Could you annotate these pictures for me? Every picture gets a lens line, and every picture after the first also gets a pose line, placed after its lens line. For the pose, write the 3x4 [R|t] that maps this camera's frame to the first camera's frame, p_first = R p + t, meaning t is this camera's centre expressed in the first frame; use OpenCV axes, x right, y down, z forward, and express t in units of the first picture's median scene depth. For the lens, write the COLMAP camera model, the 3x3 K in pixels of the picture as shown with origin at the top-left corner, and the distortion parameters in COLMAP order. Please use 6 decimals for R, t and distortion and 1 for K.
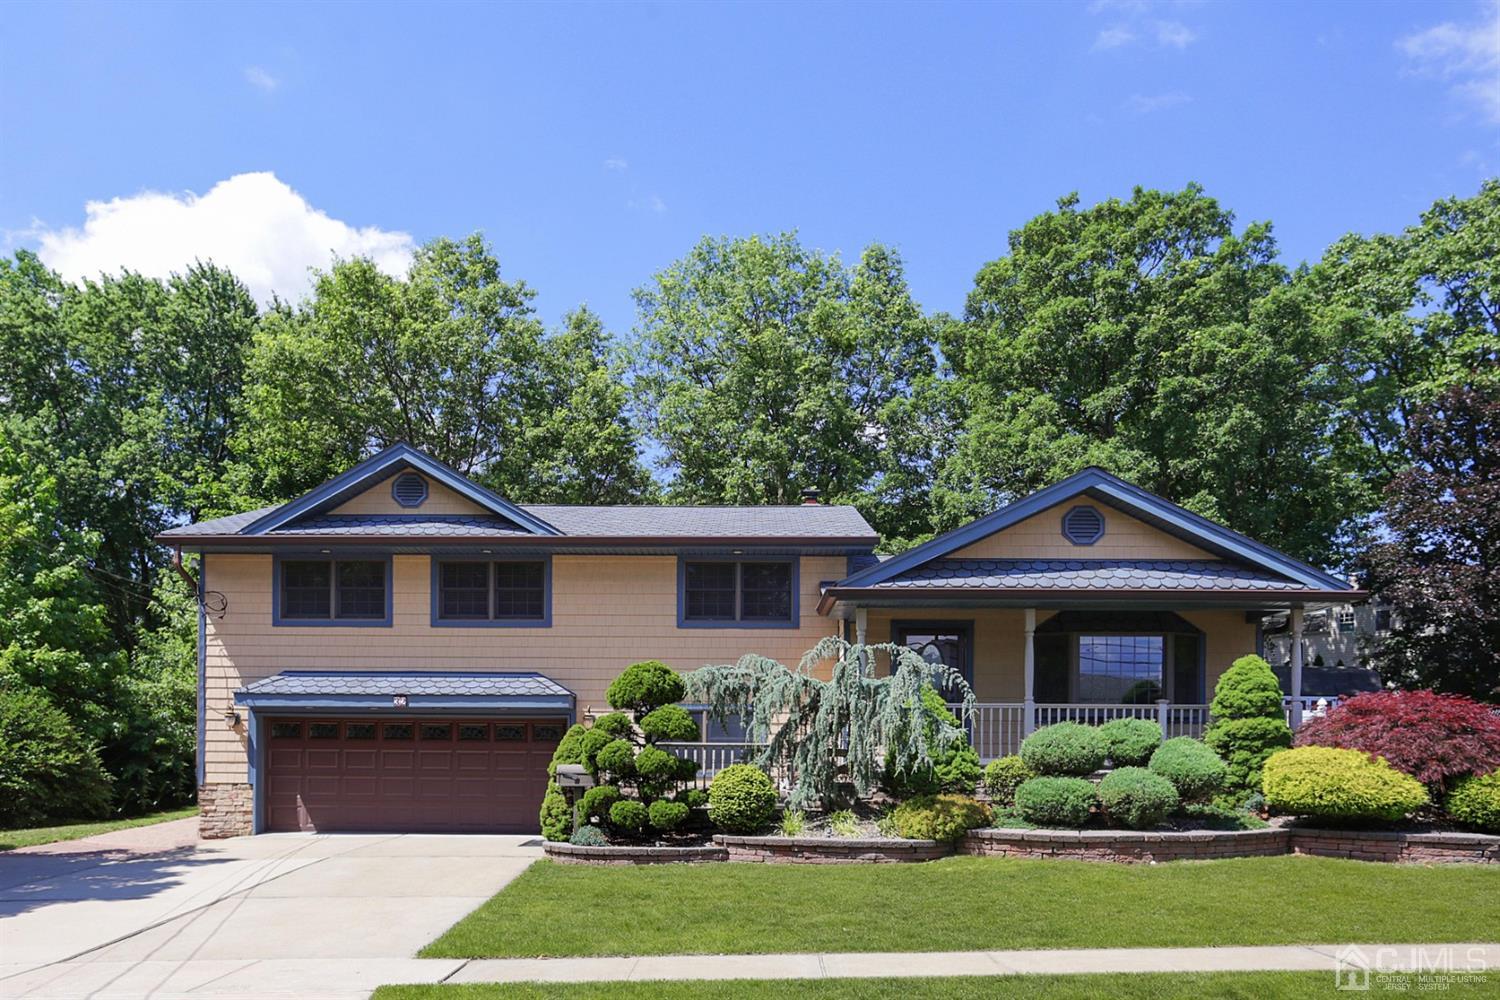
lens RADIAL K [[1203.2, 0, 749.7], [0, 1203.2, 549.7], [0, 0, 1]] dist [-0.032295, 0.057016]
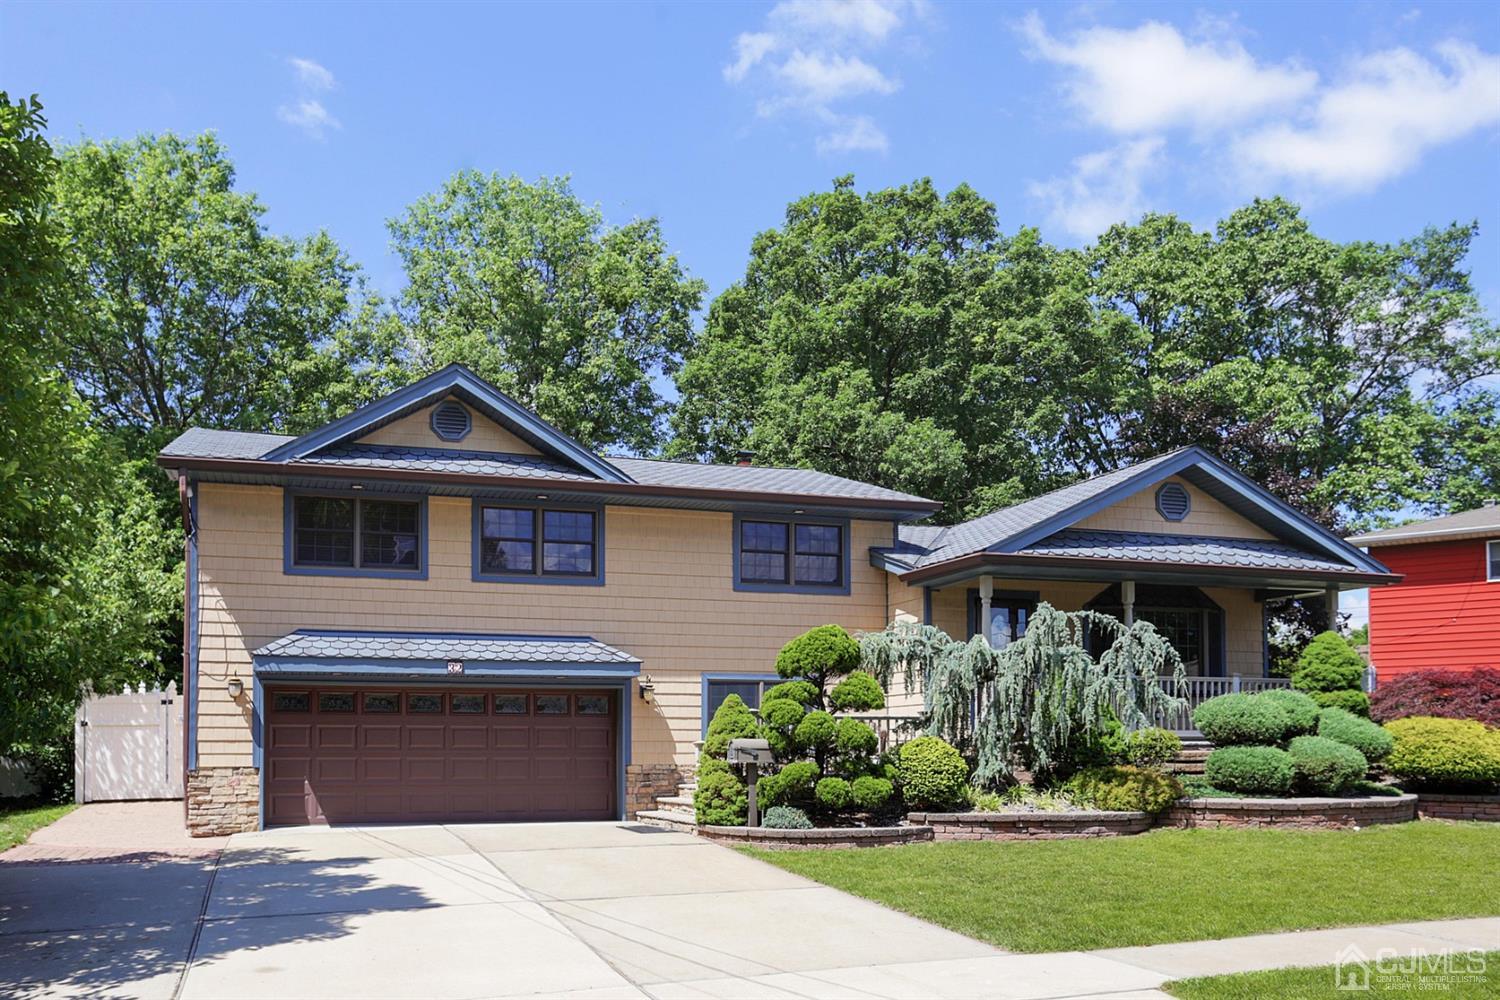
lens RADIAL K [[1250.4, 0, 750.0], [0, 1250.4, 500.0], [0, 0, 1]] dist [-0.032666, 0.073854]
pose [[0.951777, 0.051164, 0.302493, -0.364165], [-0.045493, 0.998632, -0.025770, 0.020945], [-0.303398, 0.010766, 0.952803, 0.092060]]
